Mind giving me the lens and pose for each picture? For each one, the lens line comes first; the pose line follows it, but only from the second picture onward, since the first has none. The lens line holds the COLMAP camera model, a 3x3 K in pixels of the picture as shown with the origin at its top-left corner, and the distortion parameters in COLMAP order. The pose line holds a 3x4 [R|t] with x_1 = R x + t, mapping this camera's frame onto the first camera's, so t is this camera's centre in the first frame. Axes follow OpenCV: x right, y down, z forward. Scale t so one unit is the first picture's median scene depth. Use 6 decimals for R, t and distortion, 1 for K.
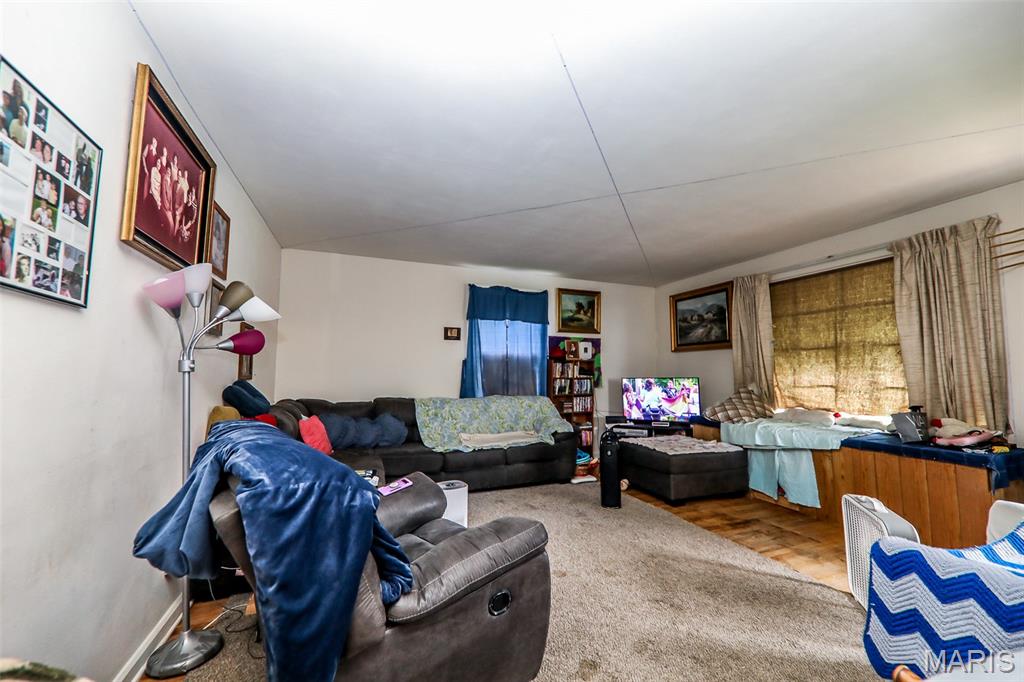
lens RADIAL K [[414.9, 0, 512.0], [0, 414.9, 341.0], [0, 0, 1]] dist [0.015980, -0.000174]
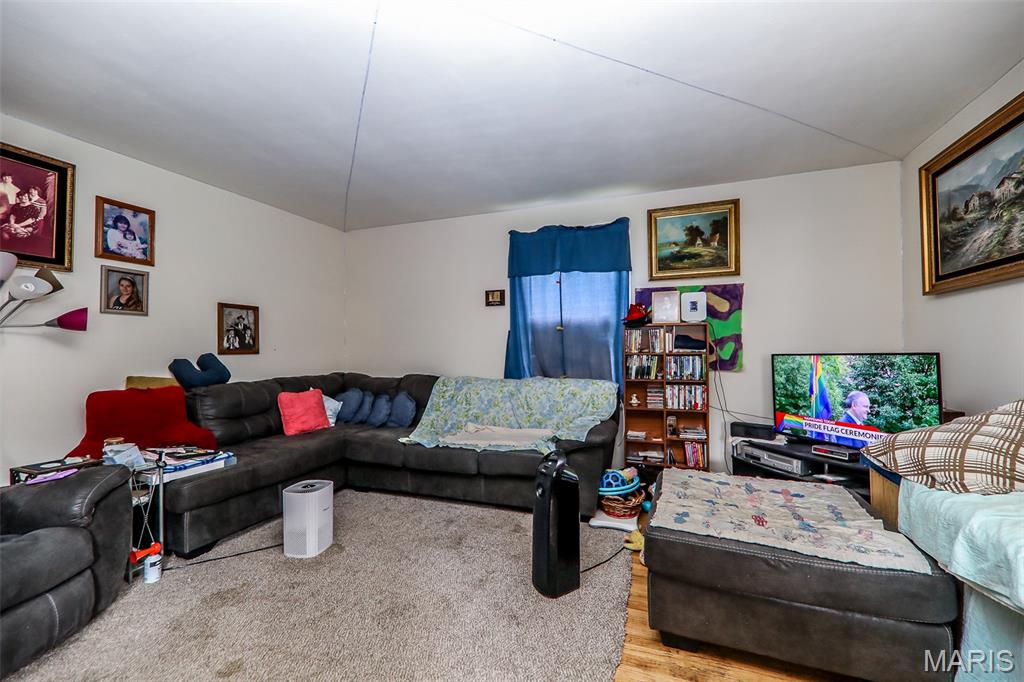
lens RADIAL K [[414.9, 0, 512.0], [0, 414.9, 341.0], [0, 0, 1]] dist [0.015980, -0.000174]
pose [[0.735694, -0.018872, -0.677051, 0.395368], [0.057529, 0.997741, 0.034700, 0.036801], [0.674866, -0.064479, 0.735118, 0.402598]]
